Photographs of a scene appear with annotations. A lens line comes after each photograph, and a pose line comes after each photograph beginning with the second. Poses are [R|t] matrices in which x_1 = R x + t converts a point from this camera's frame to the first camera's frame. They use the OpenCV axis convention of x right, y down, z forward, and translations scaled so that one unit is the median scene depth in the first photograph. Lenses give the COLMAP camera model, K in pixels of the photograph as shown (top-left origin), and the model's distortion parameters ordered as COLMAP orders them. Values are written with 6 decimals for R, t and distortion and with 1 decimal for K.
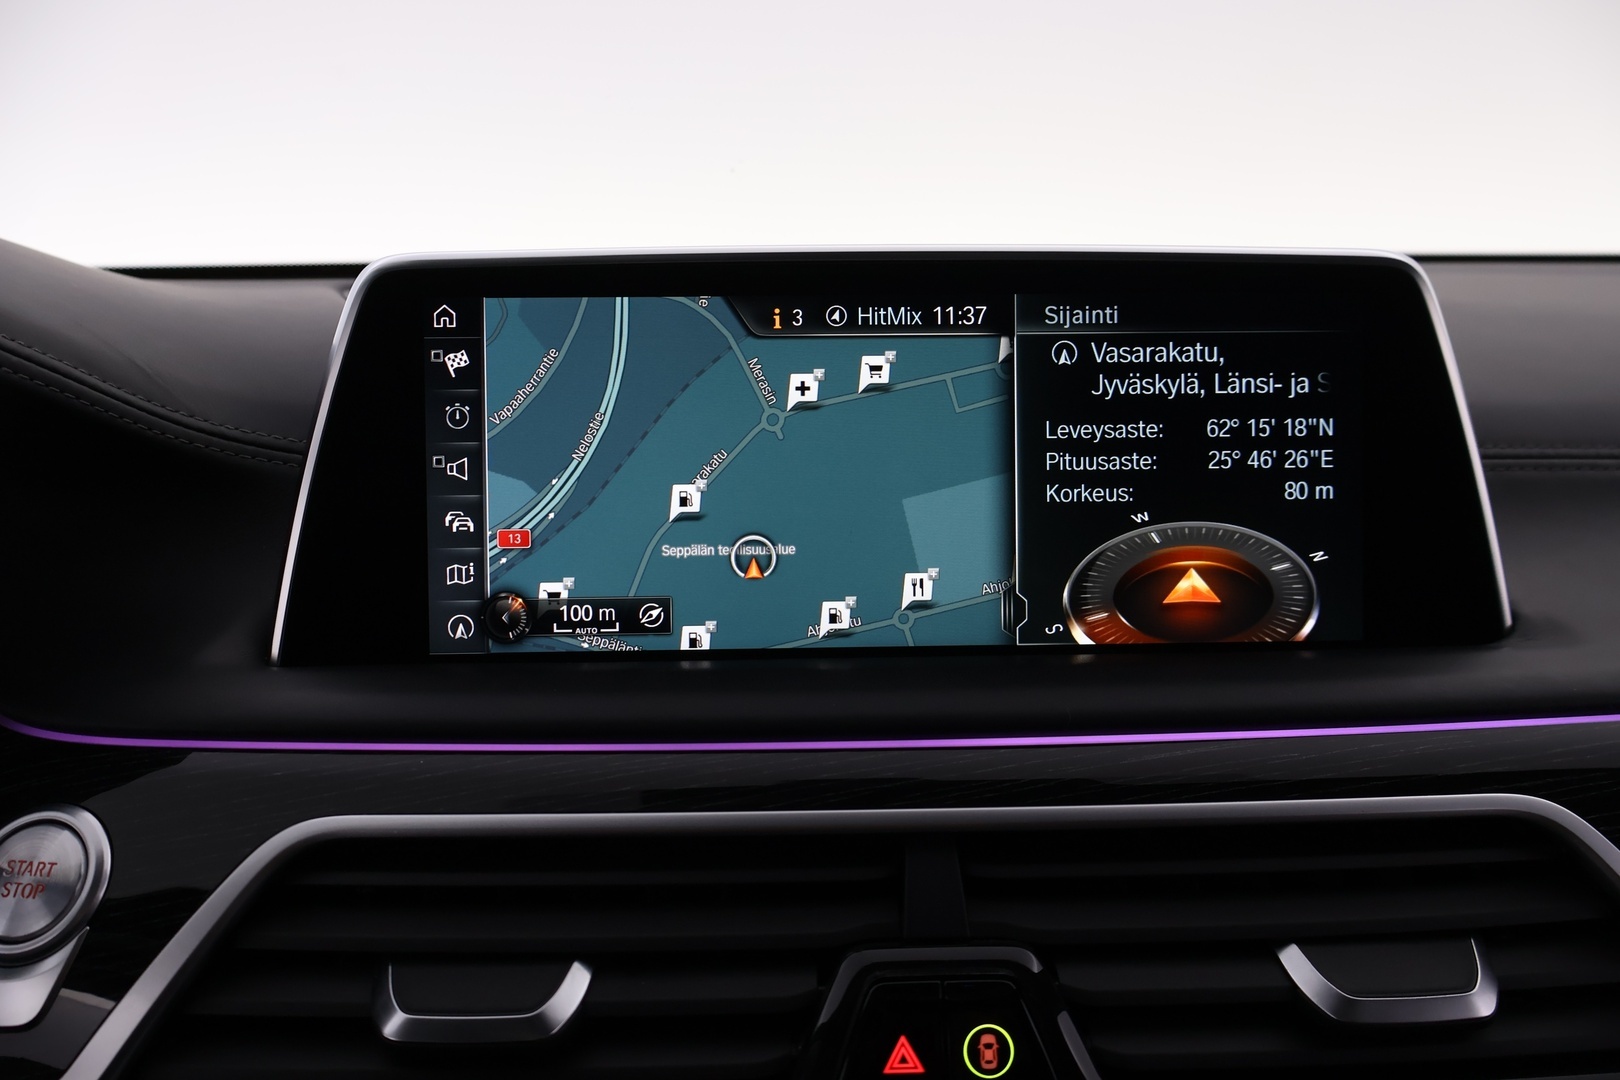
lens RADIAL K [[1348.3, 0, 812.4], [0, 1348.3, 520.2], [0, 0, 1]] dist [-0.002218, -0.005112]
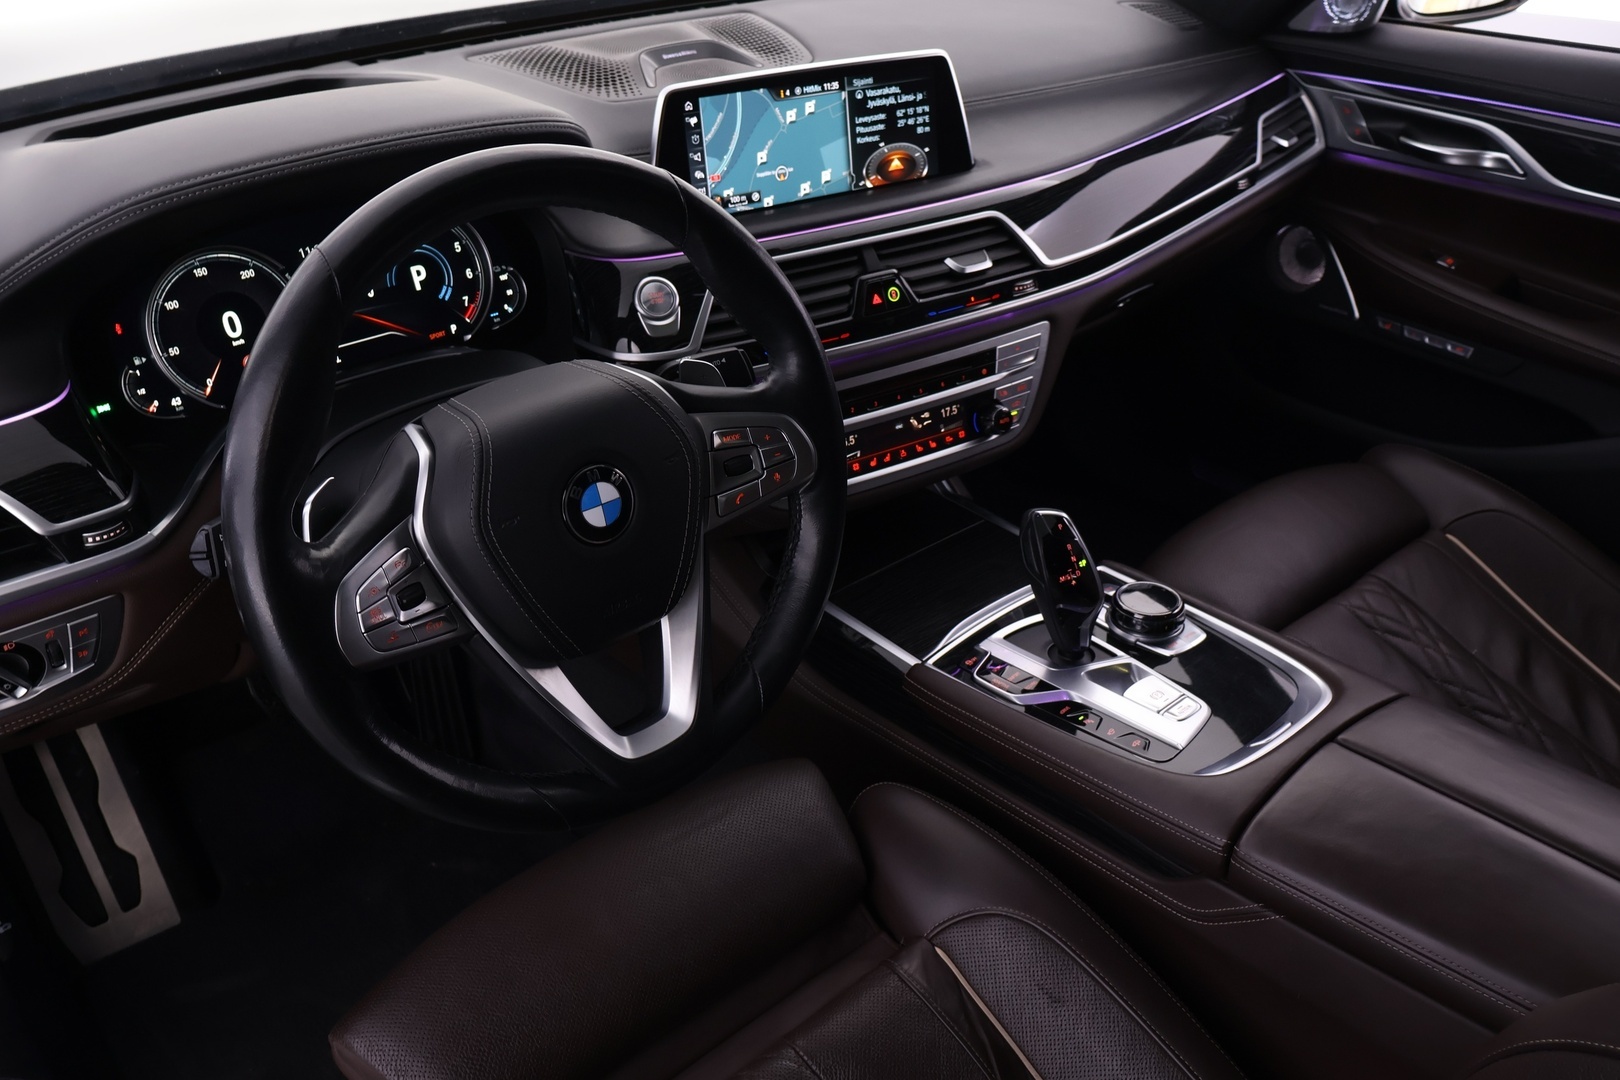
lens RADIAL K [[1365.0, 0, 810.0], [0, 1365.0, 540.0], [0, 0, 1]] dist [-0.002306, -0.002326]
pose [[0.858562, -0.256164, 0.444130, -1.664240], [0.087928, 0.926972, 0.364680, -0.344232], [-0.505114, -0.274049, 0.818387, -1.928179]]
